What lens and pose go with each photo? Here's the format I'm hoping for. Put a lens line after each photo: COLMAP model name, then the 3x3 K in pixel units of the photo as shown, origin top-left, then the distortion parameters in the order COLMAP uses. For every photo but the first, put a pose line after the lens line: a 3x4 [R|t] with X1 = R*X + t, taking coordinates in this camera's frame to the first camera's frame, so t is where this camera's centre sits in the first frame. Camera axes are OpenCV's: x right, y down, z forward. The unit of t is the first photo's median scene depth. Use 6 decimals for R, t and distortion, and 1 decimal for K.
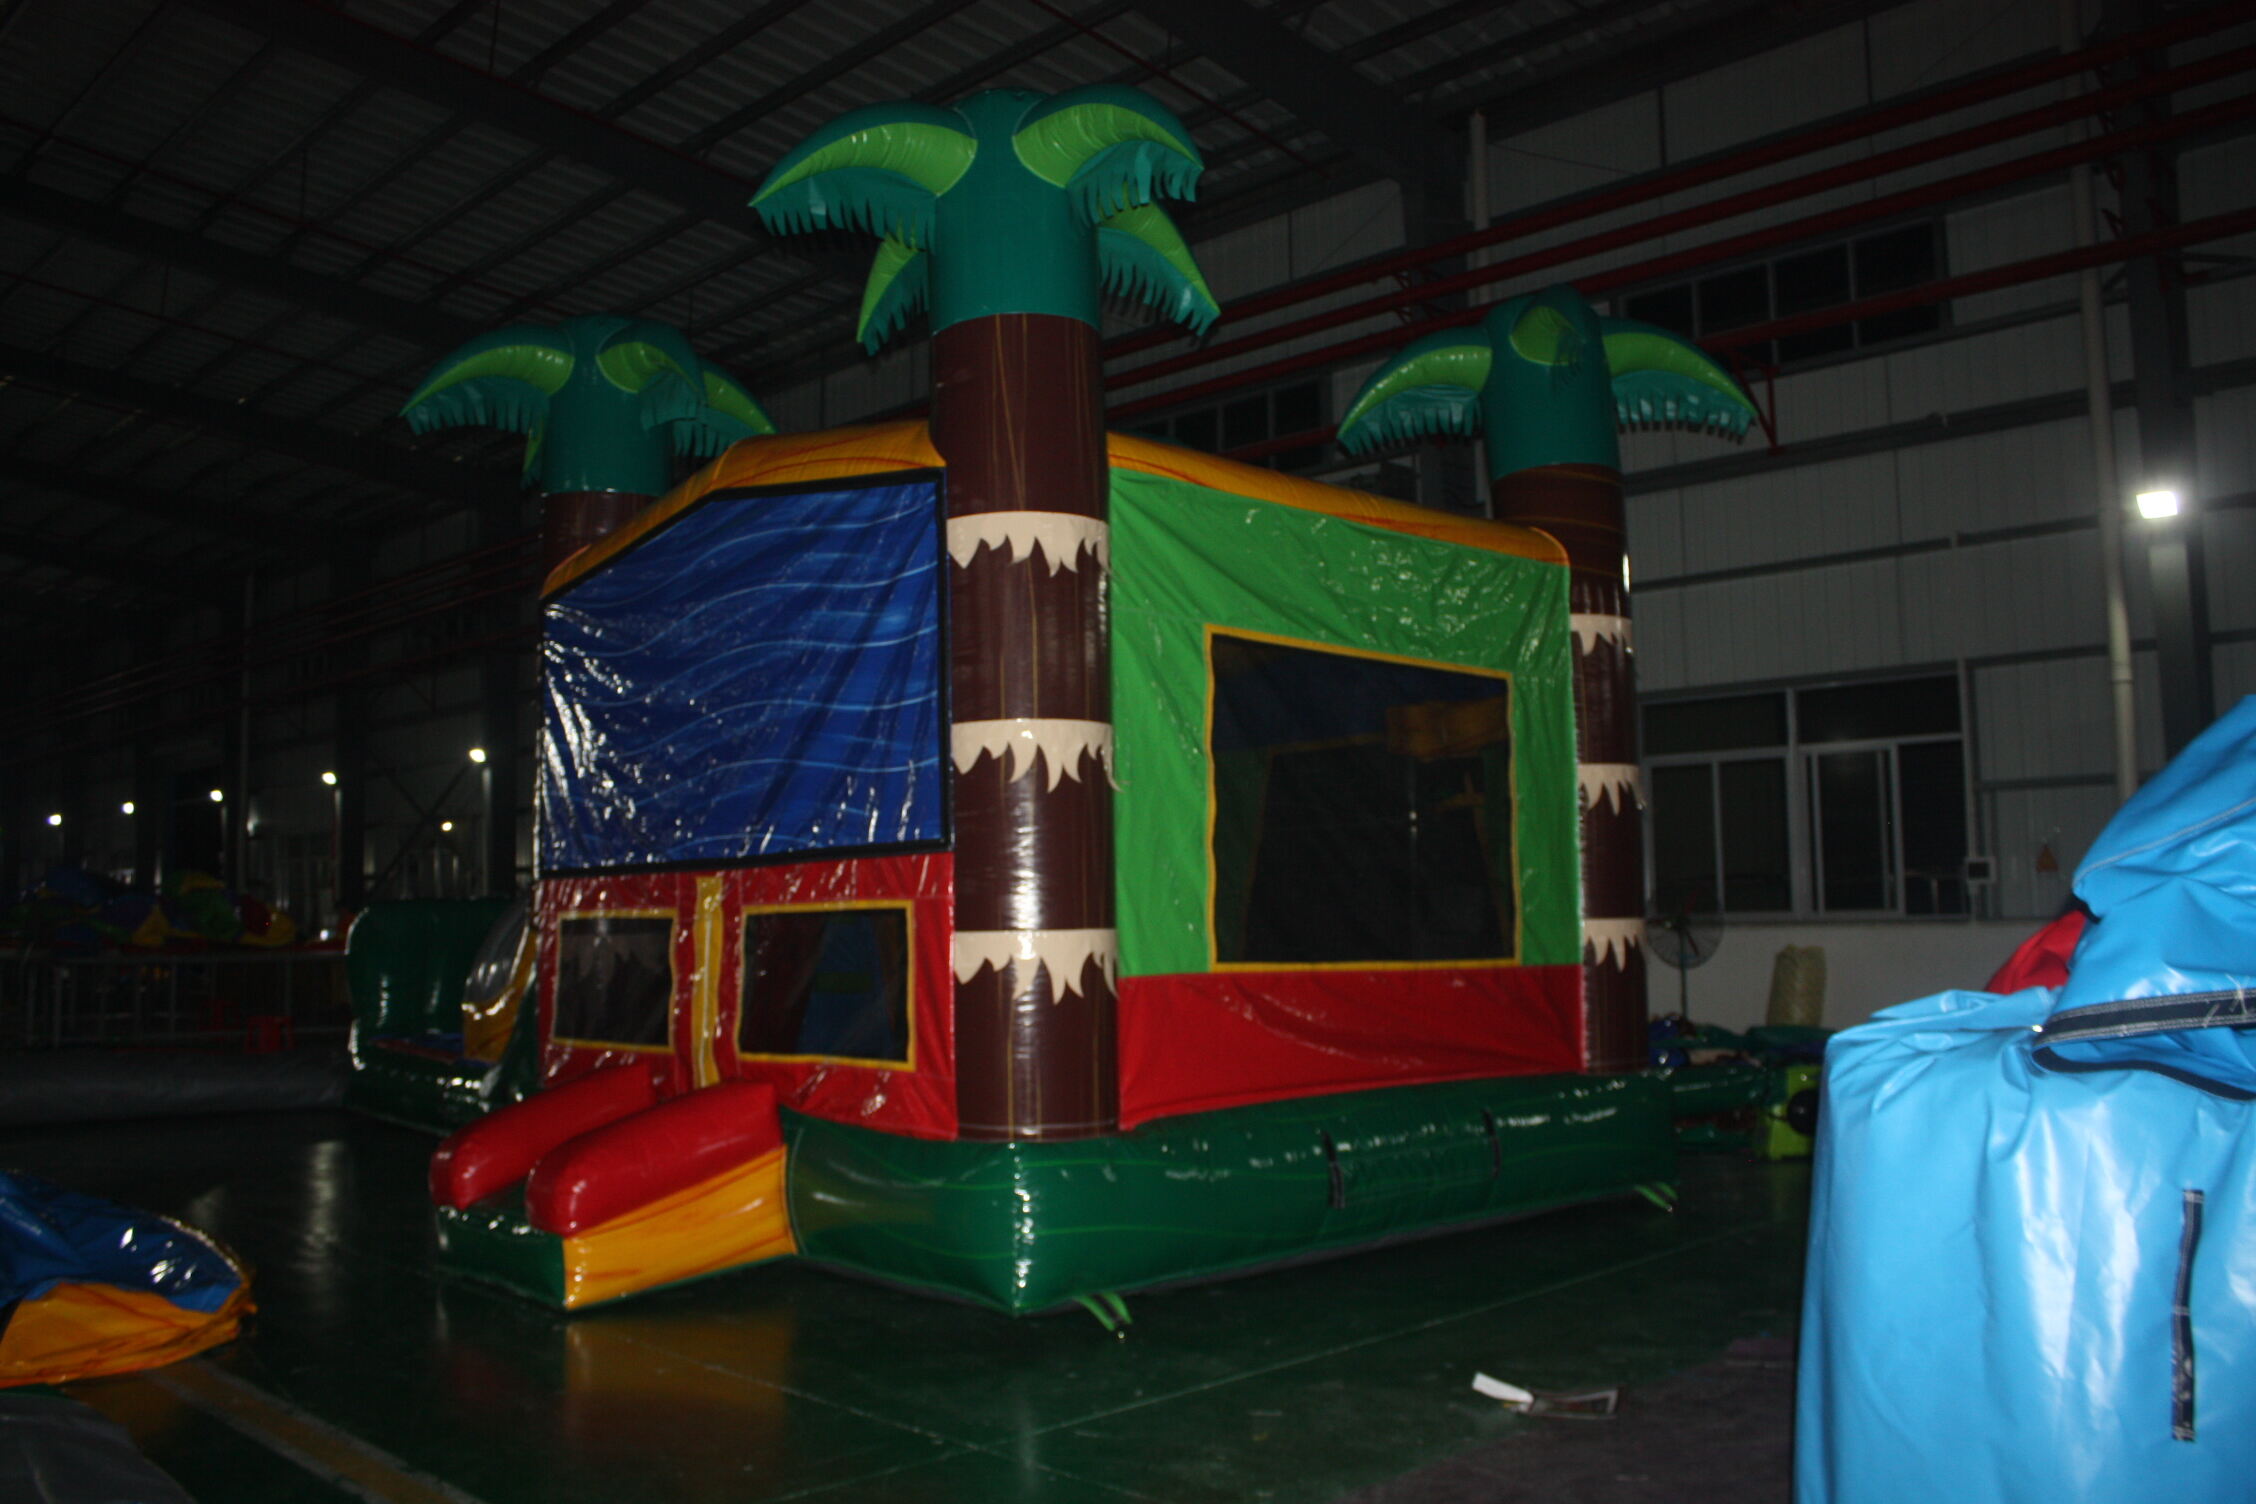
lens RADIAL K [[1943.5, 0, 1137.2], [0, 1943.5, 748.2], [0, 0, 1]] dist [-0.047246, 0.146650]
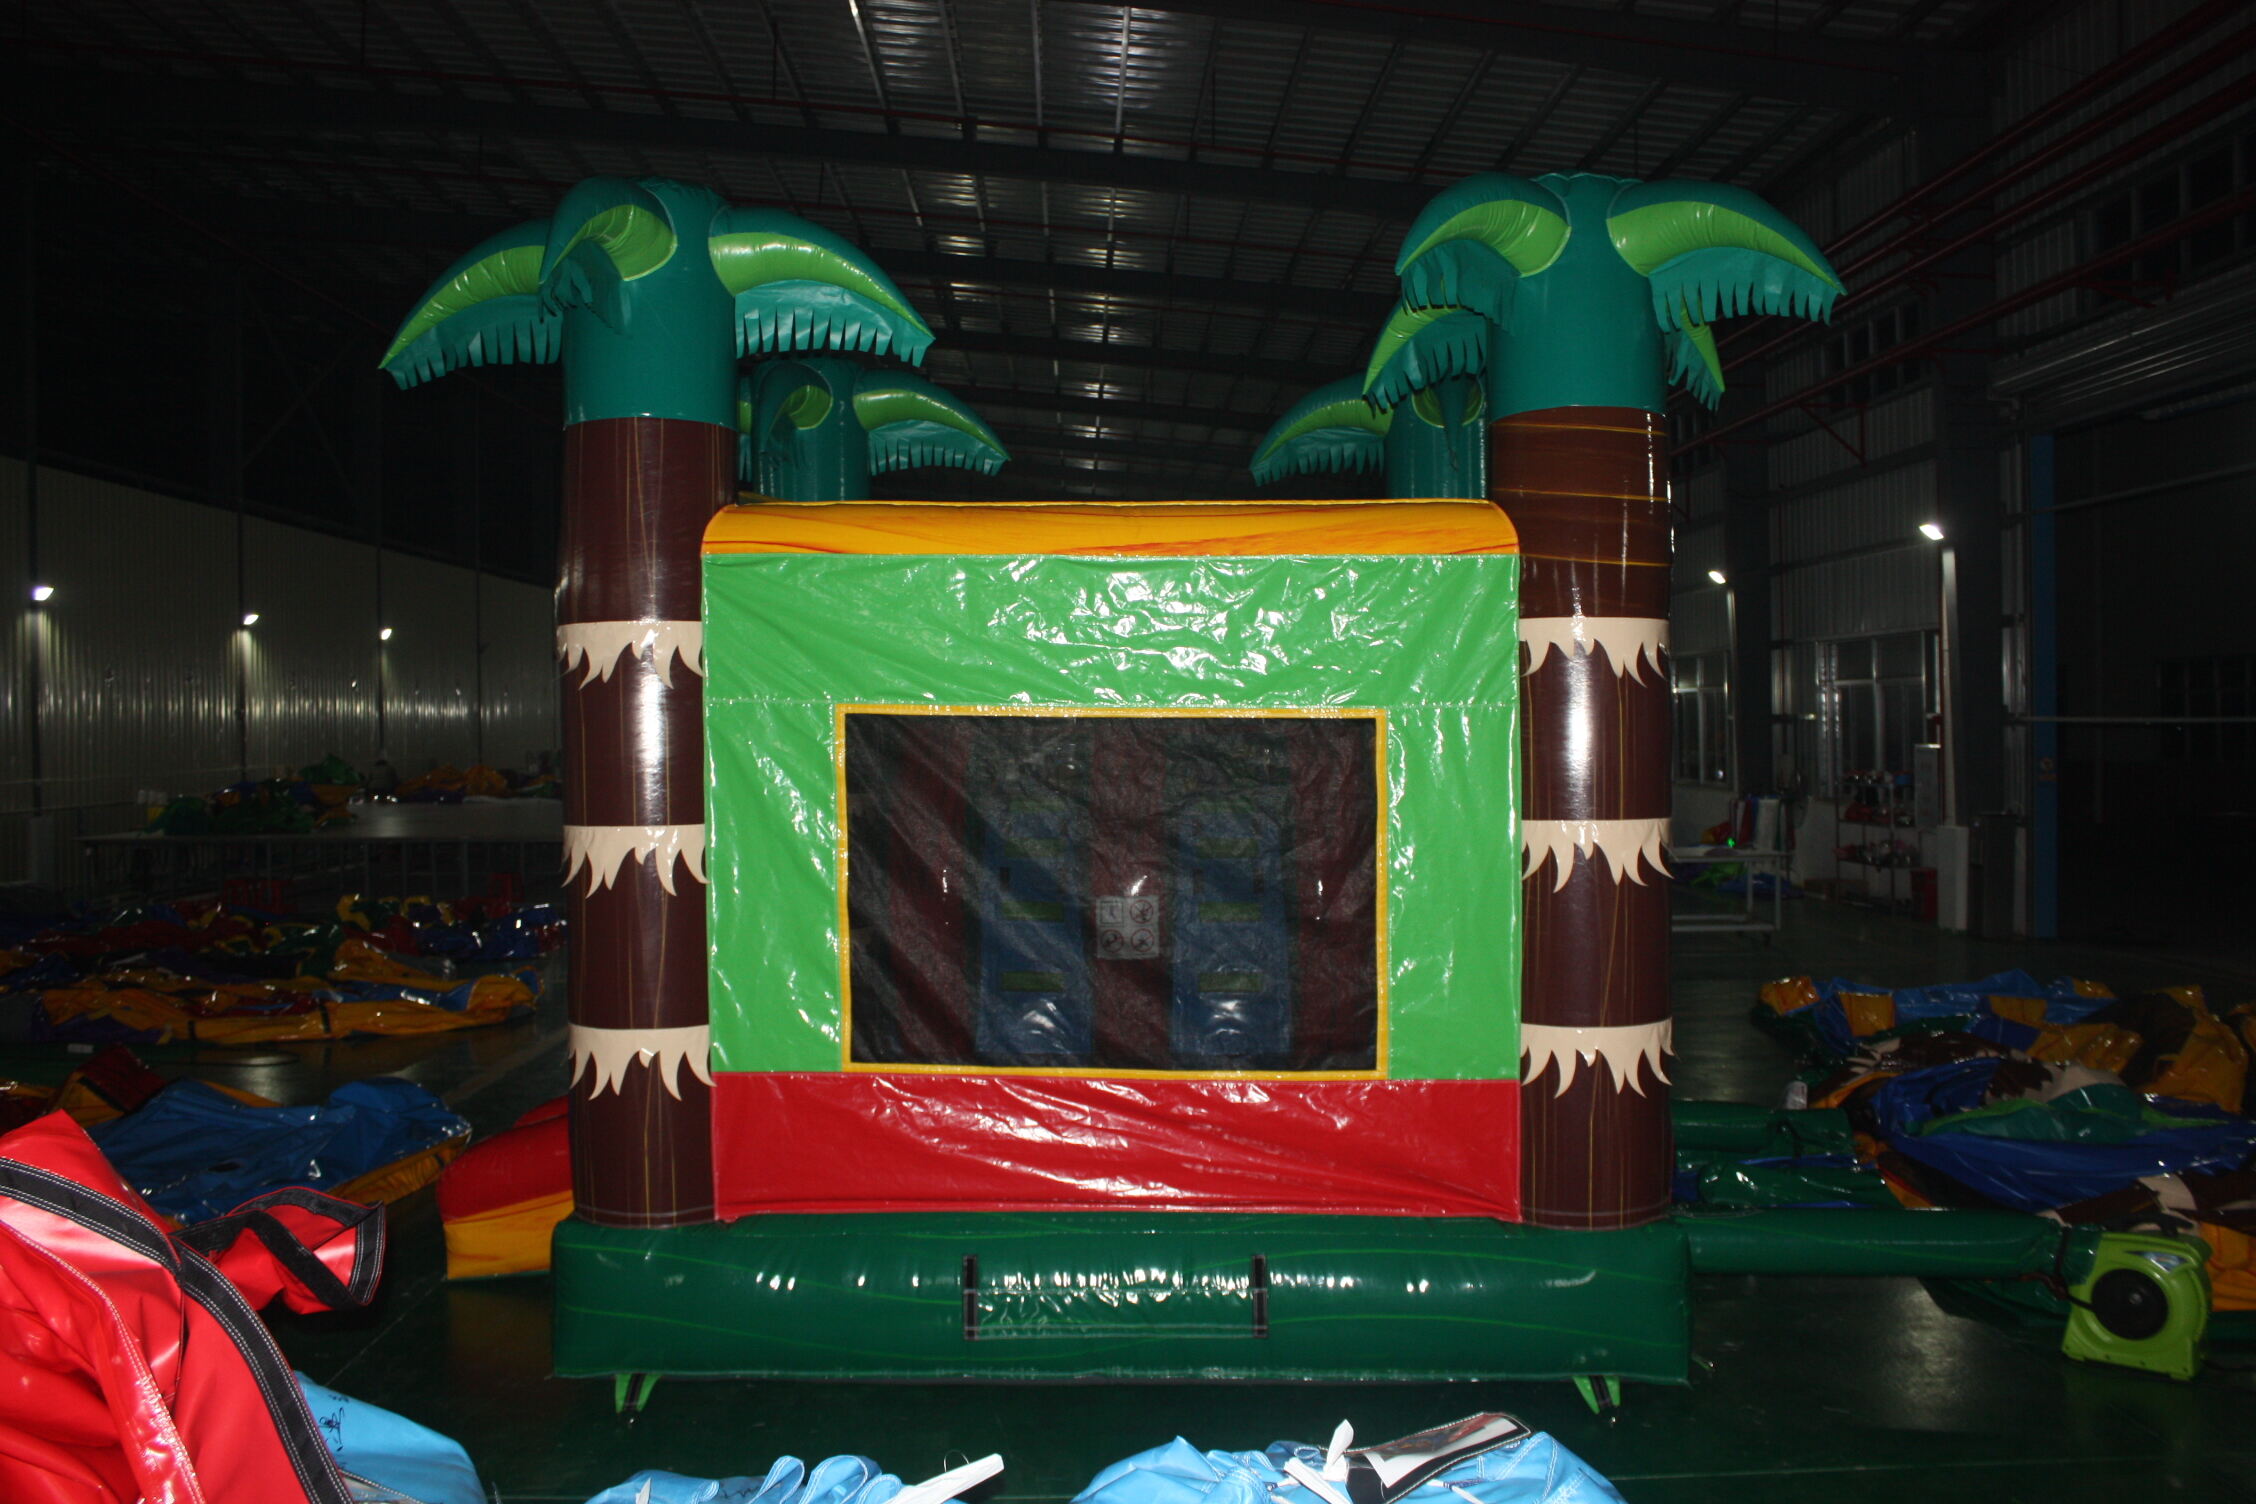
lens RADIAL K [[1943.5, 0, 1137.2], [0, 1943.5, 748.2], [0, 0, 1]] dist [-0.047246, 0.146650]
pose [[0.680500, 0.028169, -0.732206, 0.728747], [0.070134, 0.992169, 0.103352, -0.116062], [0.729384, -0.121684, 0.673196, 0.425456]]
